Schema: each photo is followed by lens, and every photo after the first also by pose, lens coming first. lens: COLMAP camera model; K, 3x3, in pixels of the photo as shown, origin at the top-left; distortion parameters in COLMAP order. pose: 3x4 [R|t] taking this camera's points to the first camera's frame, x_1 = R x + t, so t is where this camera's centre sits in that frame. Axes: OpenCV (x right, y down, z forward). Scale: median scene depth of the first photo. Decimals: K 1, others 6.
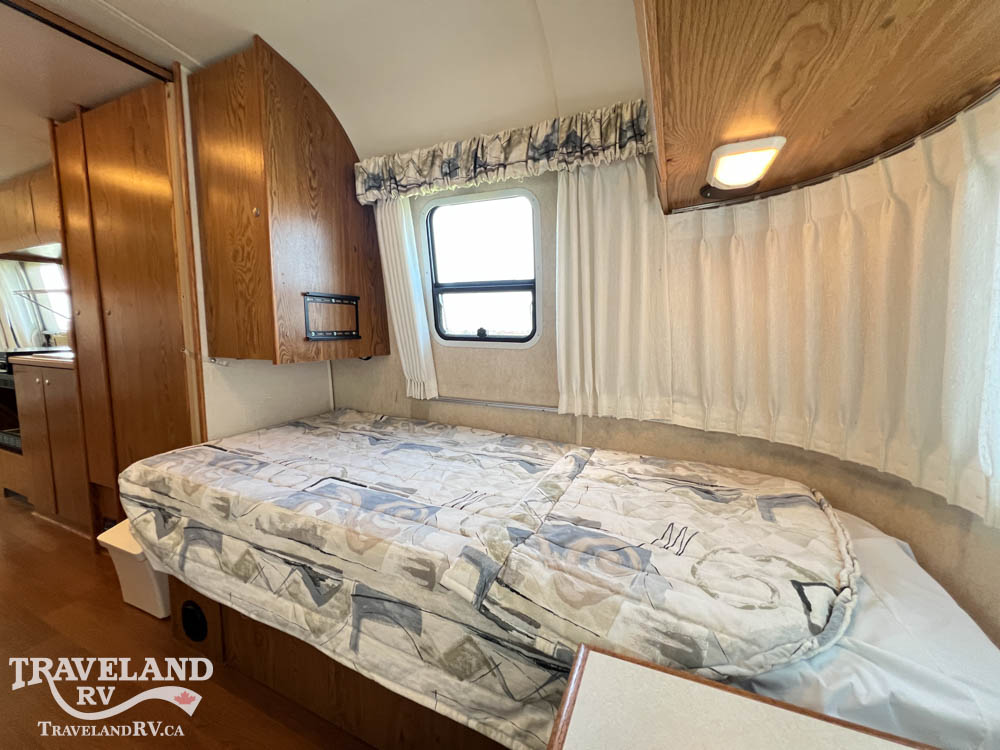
lens RADIAL K [[398.1, 0, 499.4], [0, 398.1, 375.1], [0, 0, 1]] dist [-0.001245, 0.000285]
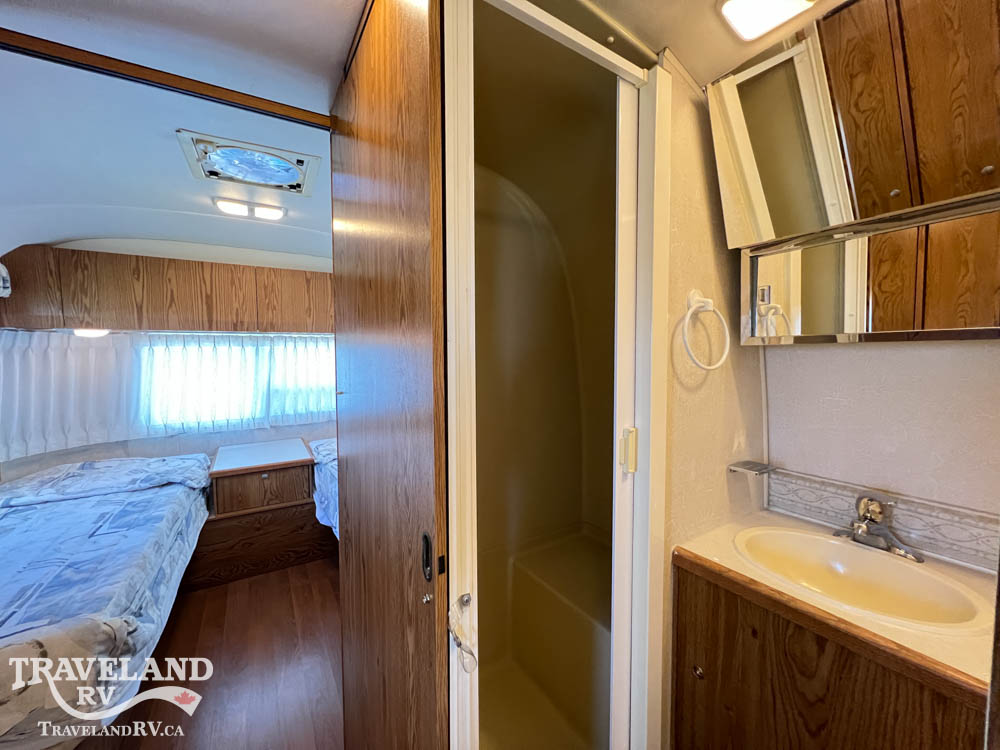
lens RADIAL K [[398.1, 0, 498.6], [0, 398.1, 373.7], [0, 0, 1]] dist [-0.001245, 0.000285]
pose [[-0.827538, -0.032216, 0.560485, -1.854987], [0.063582, 0.986551, 0.150582, -0.303285], [-0.557798, 0.160249, -0.814359, 1.044982]]
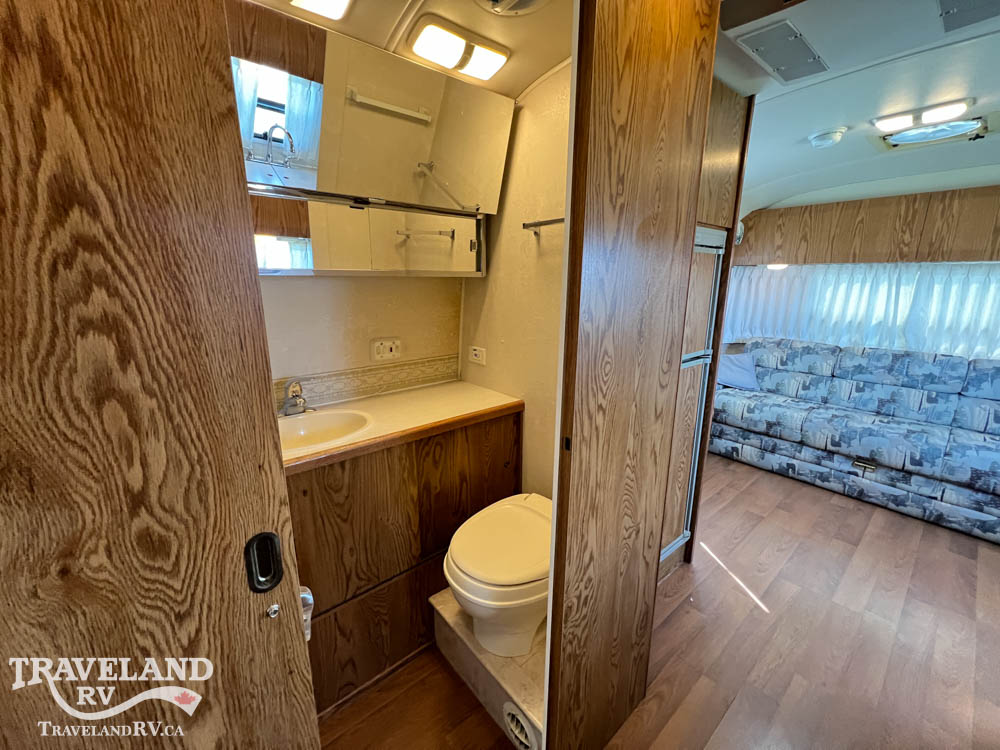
lens RADIAL K [[398.1, 0, 497.9], [0, 398.1, 375.0], [0, 0, 1]] dist [-0.001245, 0.000285]
pose [[-0.437277, 0.195857, -0.877741, -1.361807], [-0.112358, 0.956453, 0.269396, -0.300911], [0.892281, 0.216422, -0.396228, 1.031927]]
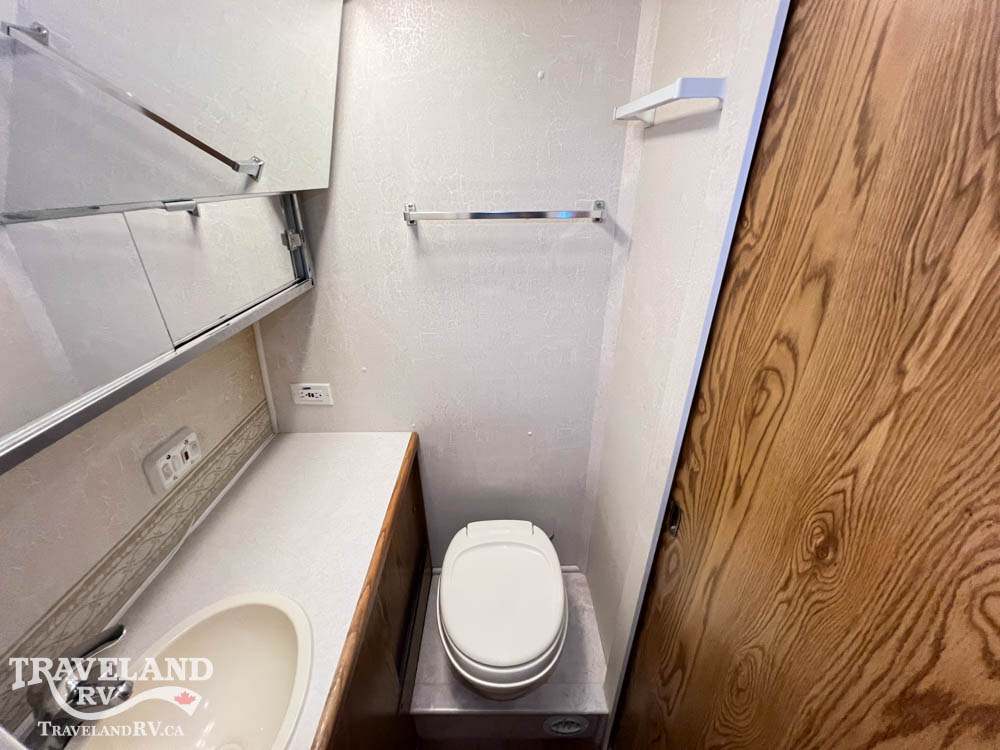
lens RADIAL K [[398.1, 0, 502.2], [0, 398.1, 375.1], [0, 0, 1]] dist [-0.001245, 0.000285]
pose [[0.413608, 0.401669, -0.817062, -1.609909], [-0.098477, 0.911893, 0.398438, -0.437196], [0.905114, -0.084335, 0.416721, 0.455535]]
